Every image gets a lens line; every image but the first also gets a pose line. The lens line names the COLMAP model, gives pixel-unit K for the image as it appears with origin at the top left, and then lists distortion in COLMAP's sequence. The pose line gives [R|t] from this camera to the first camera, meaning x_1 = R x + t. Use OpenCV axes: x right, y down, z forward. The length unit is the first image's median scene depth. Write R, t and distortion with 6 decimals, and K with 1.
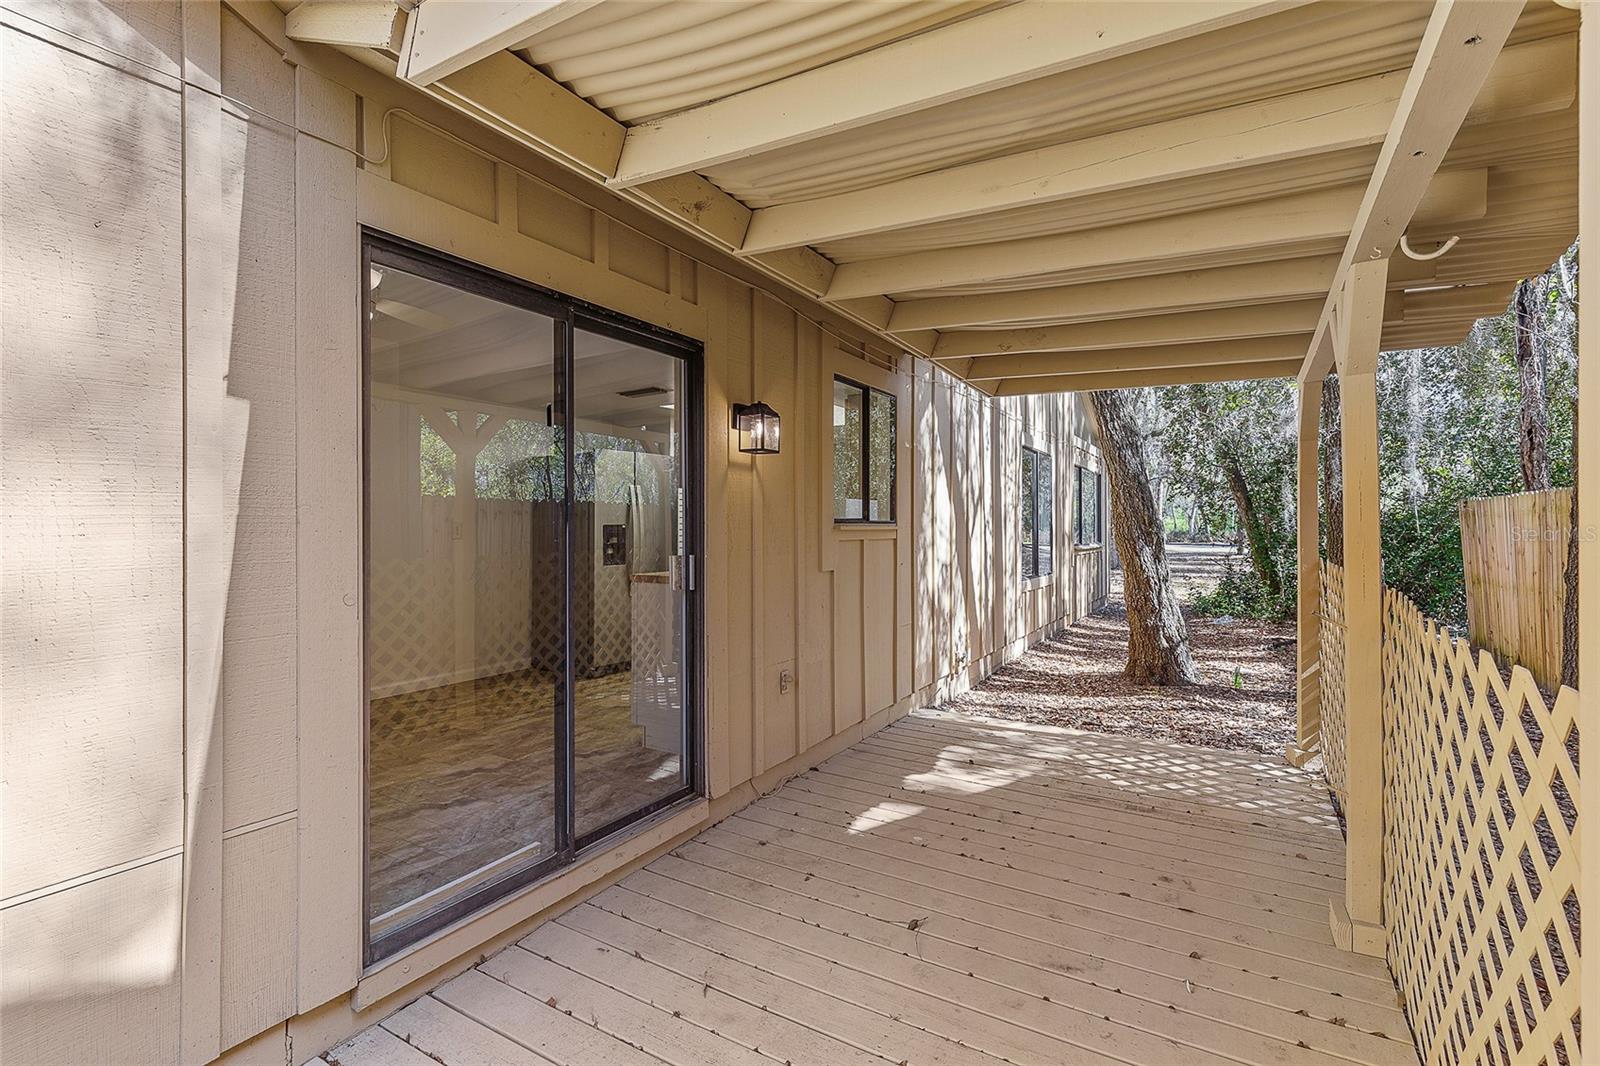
lens RADIAL K [[728.9, 0, 794.9], [0, 728.9, 529.1], [0, 0, 1]] dist [0.002663, 0.000081]
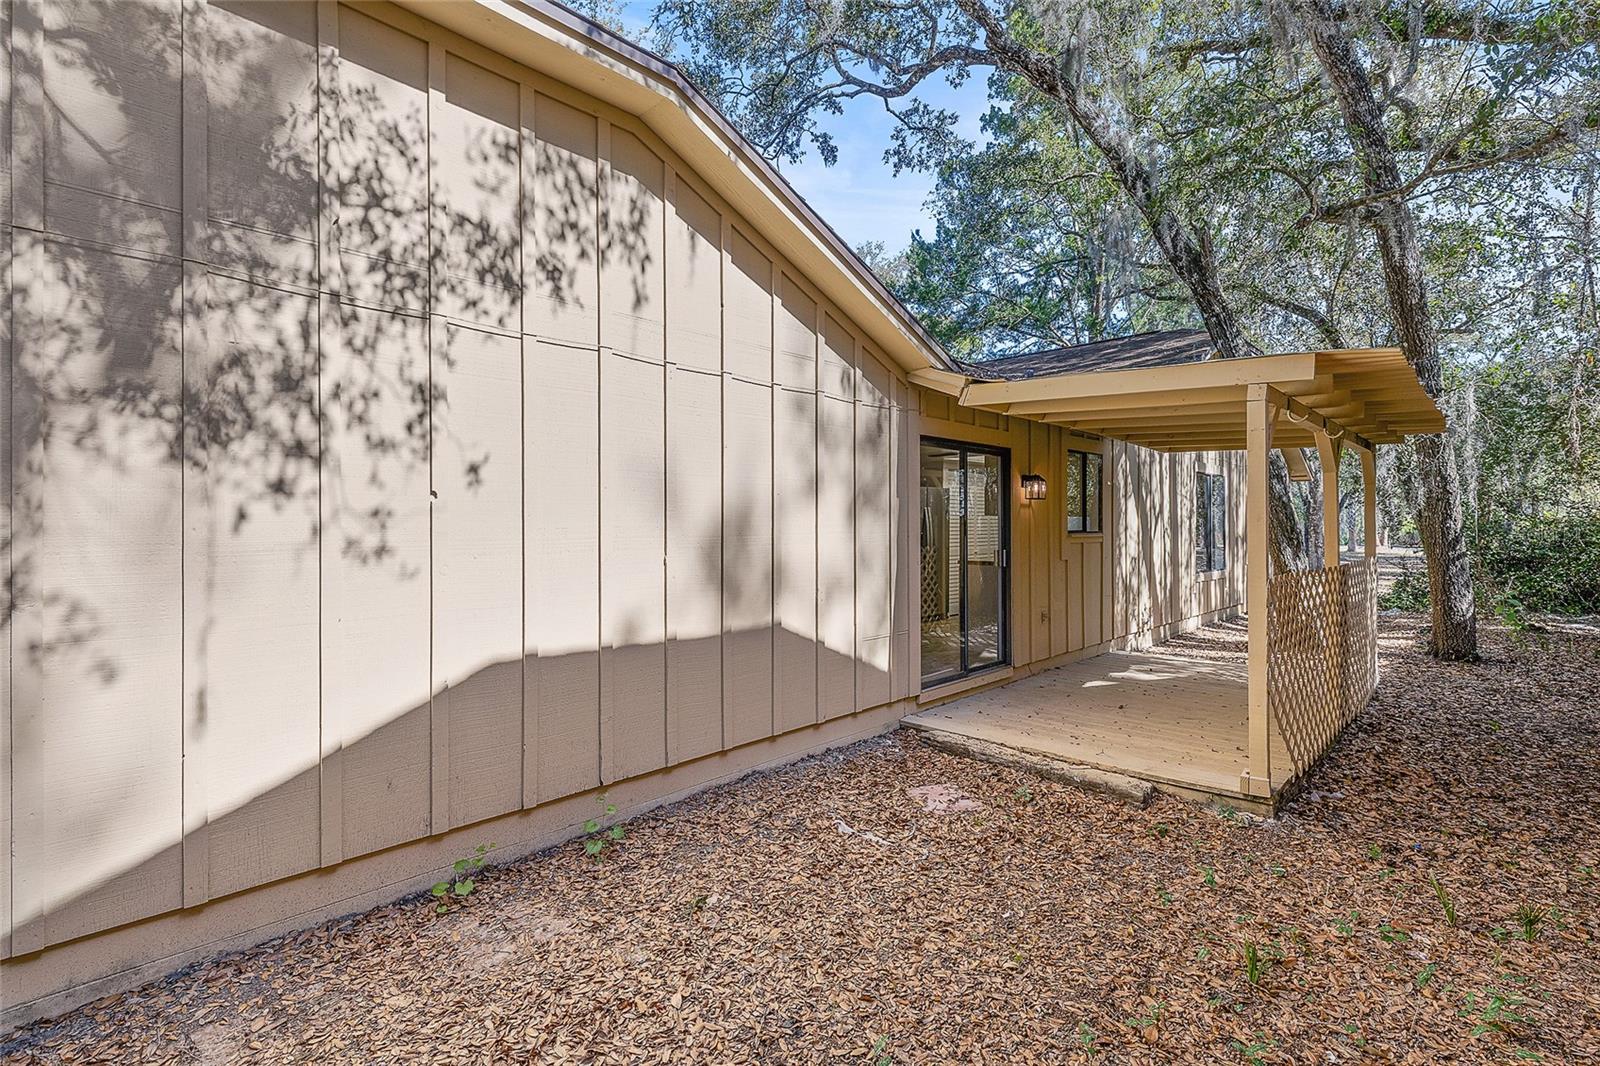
lens RADIAL K [[728.9, 0, 794.9], [0, 728.9, 529.1], [0, 0, 1]] dist [0.002663, 0.000081]
pose [[0.973961, 0.001085, -0.226714, -0.134687], [-0.000943, 0.999999, 0.000735, -0.012652], [0.226715, -0.000502, 0.973961, -0.625064]]
